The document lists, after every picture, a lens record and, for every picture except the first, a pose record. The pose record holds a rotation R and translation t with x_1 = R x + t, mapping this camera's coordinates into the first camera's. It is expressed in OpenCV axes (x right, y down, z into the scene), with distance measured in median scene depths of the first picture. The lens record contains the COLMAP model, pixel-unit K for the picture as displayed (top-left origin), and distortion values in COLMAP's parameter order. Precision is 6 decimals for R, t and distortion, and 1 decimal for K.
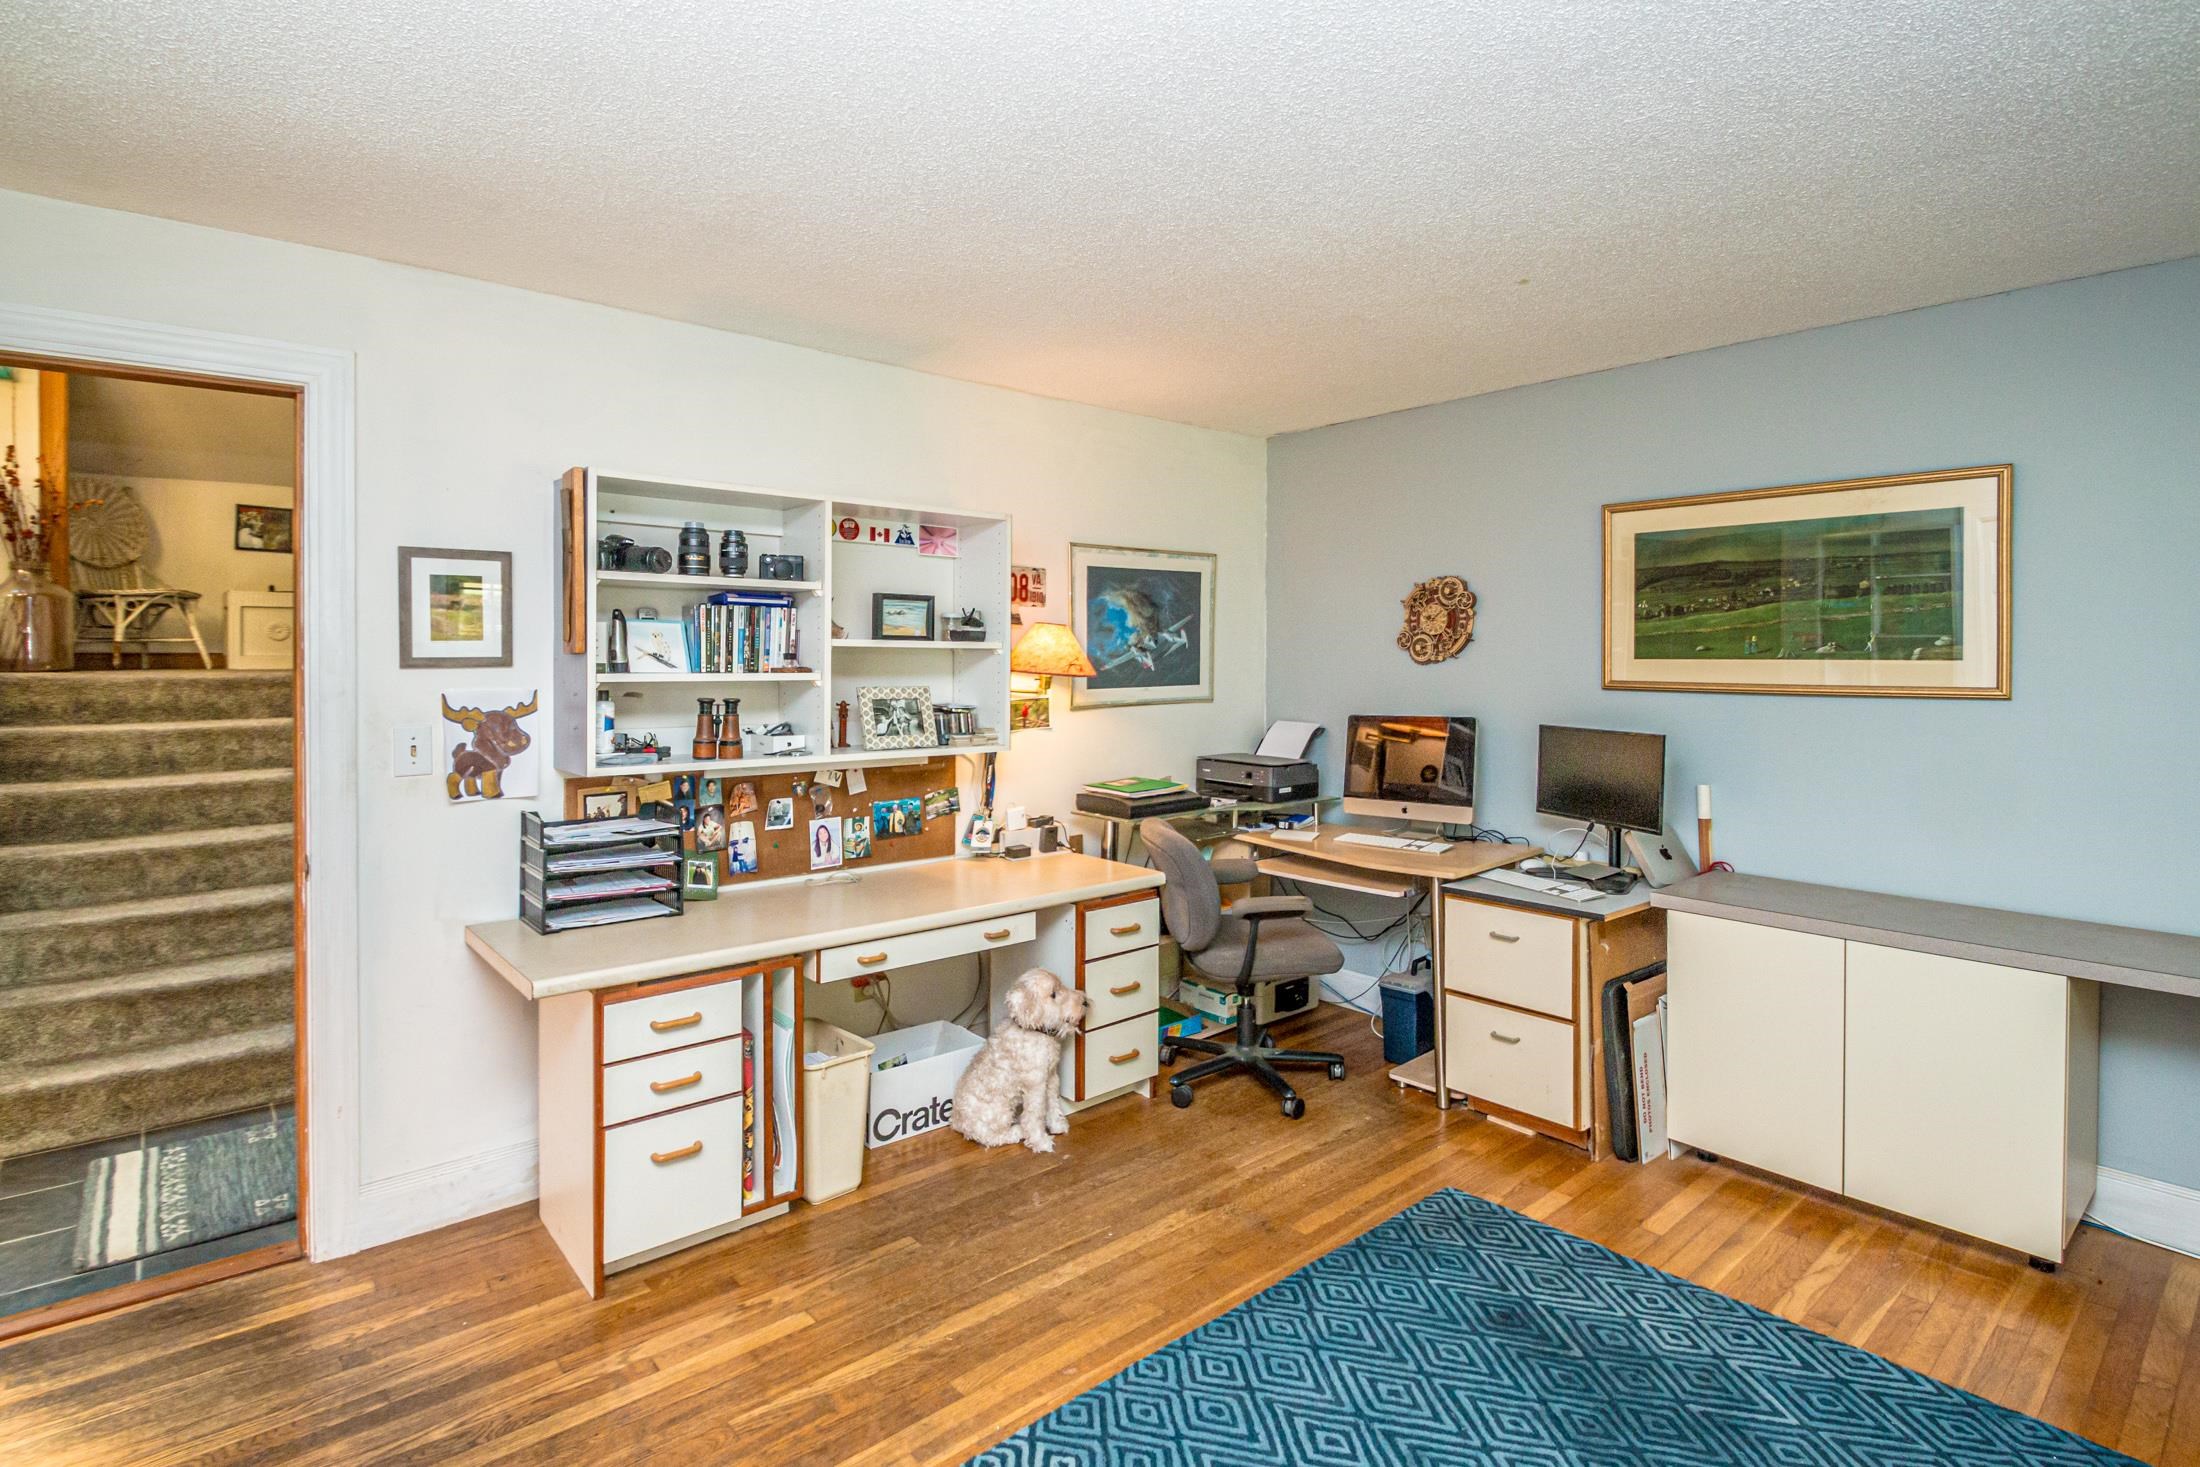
lens RADIAL K [[1059.8, 0, 1066.5], [0, 1059.8, 669.3], [0, 0, 1]] dist [0.009403, -0.011756]
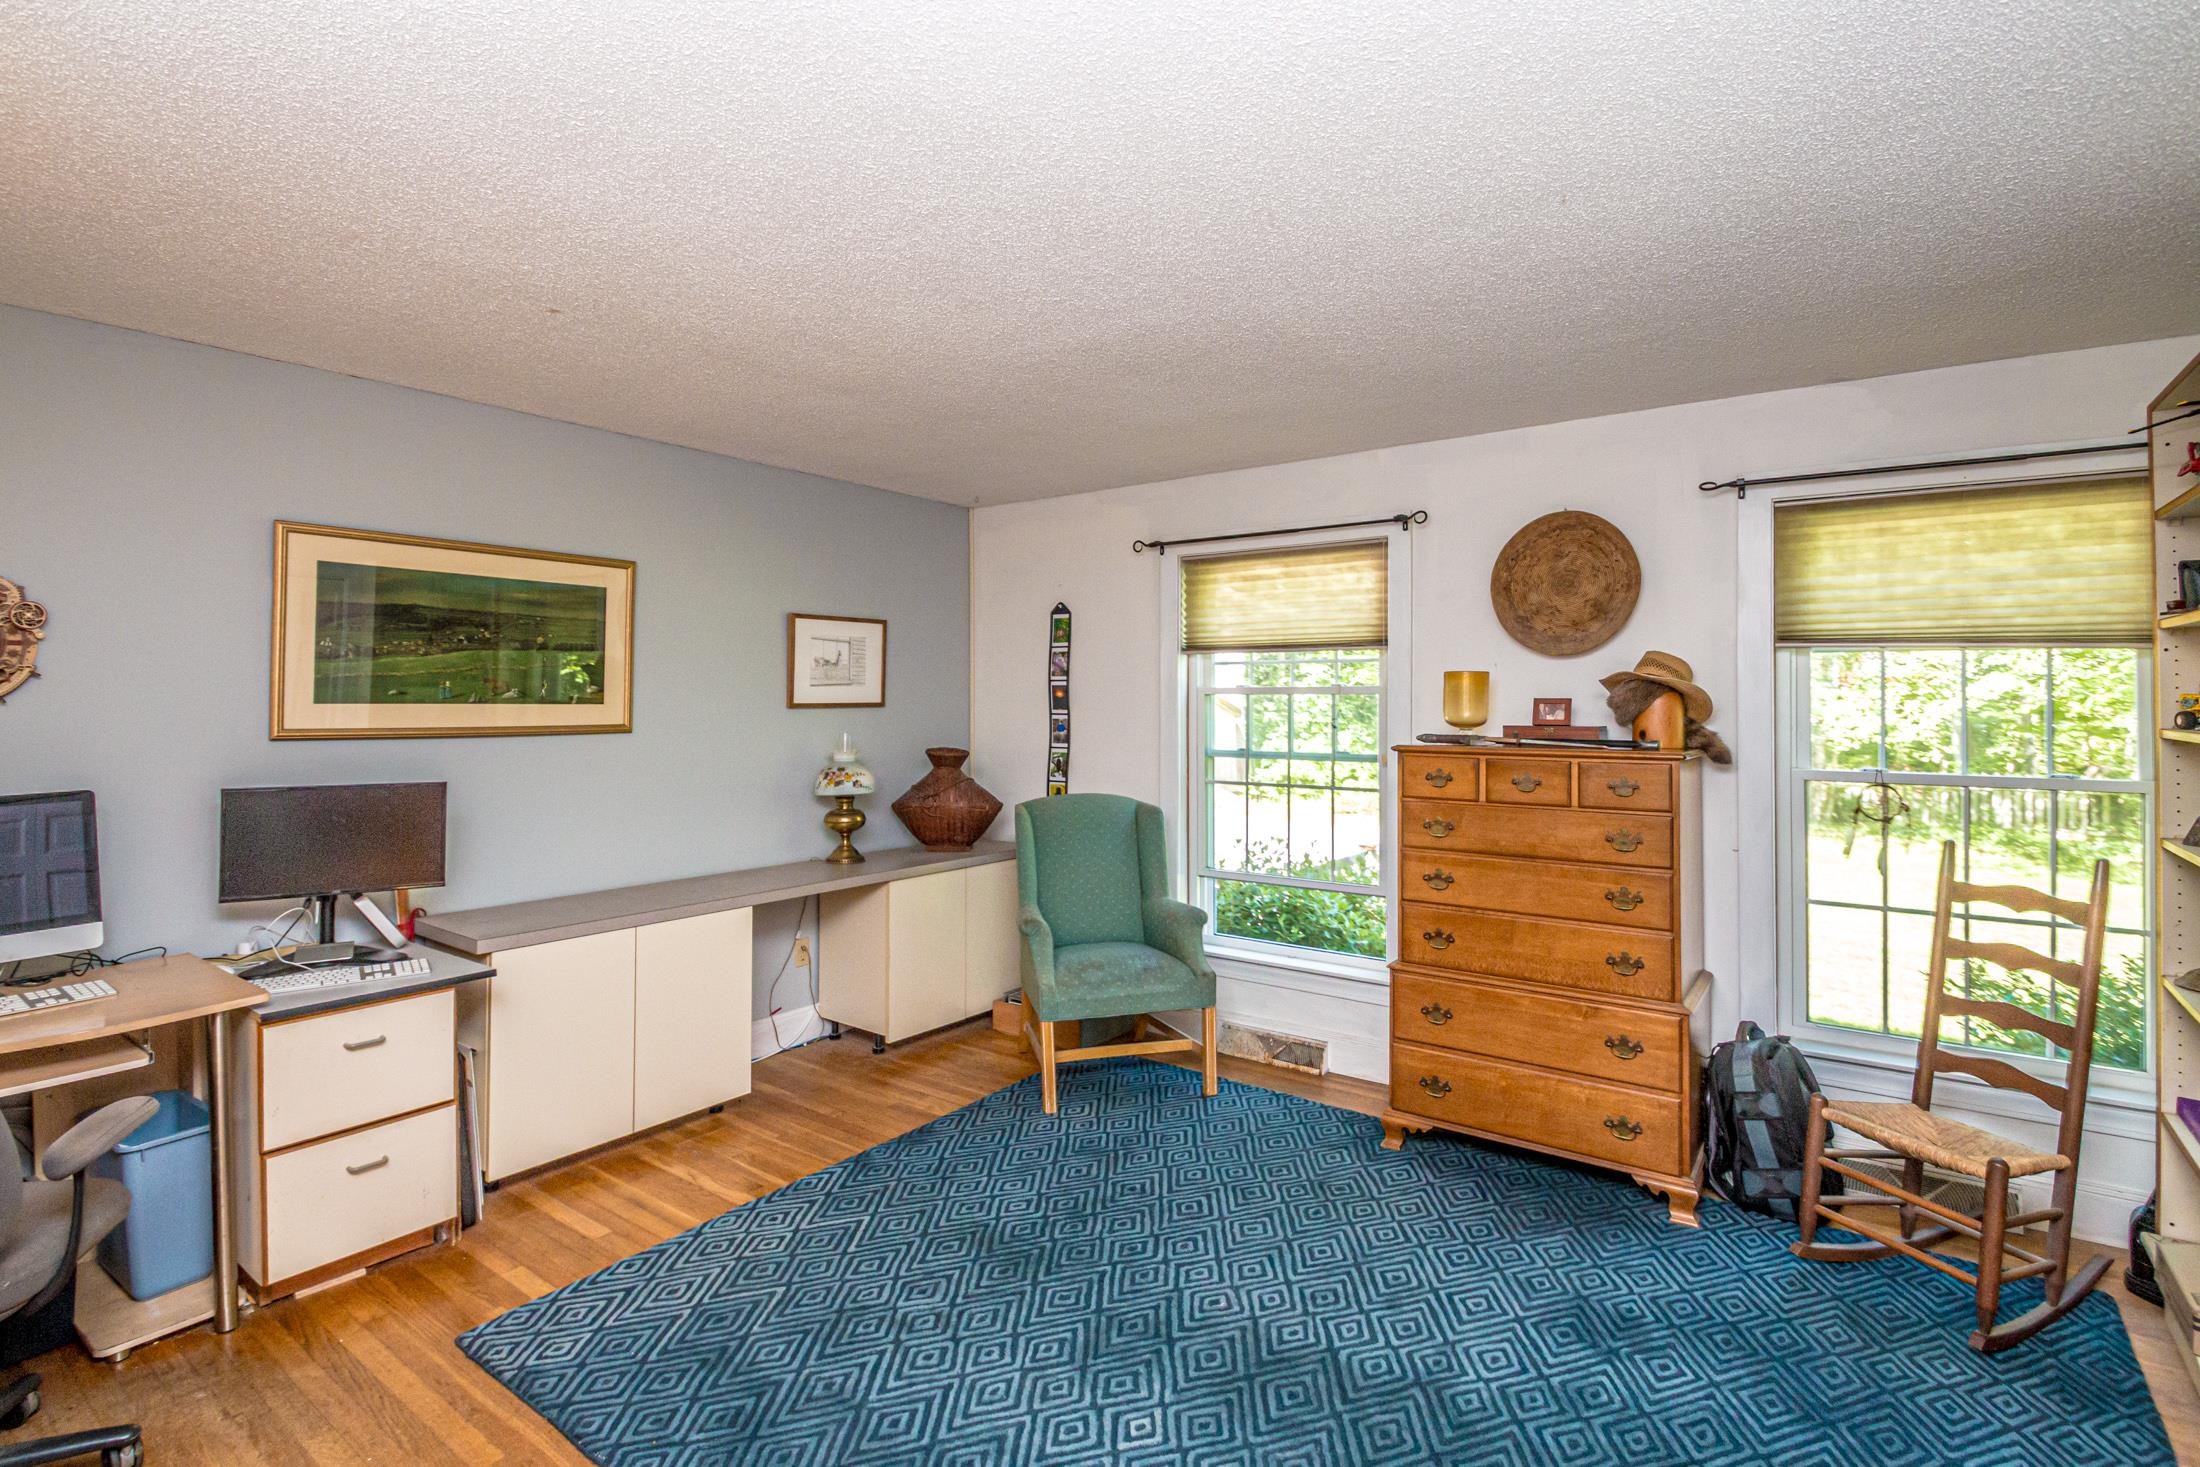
lens RADIAL K [[1059.8, 0, 1125.4], [0, 1059.8, 697.4], [0, 0, 1]] dist [0.009403, -0.011756]
pose [[-0.247536, 0.002508, 0.968876, -0.532422], [0.009712, 0.999953, -0.000108, -0.009372], [-0.968830, 0.009383, -0.247548, 0.636990]]
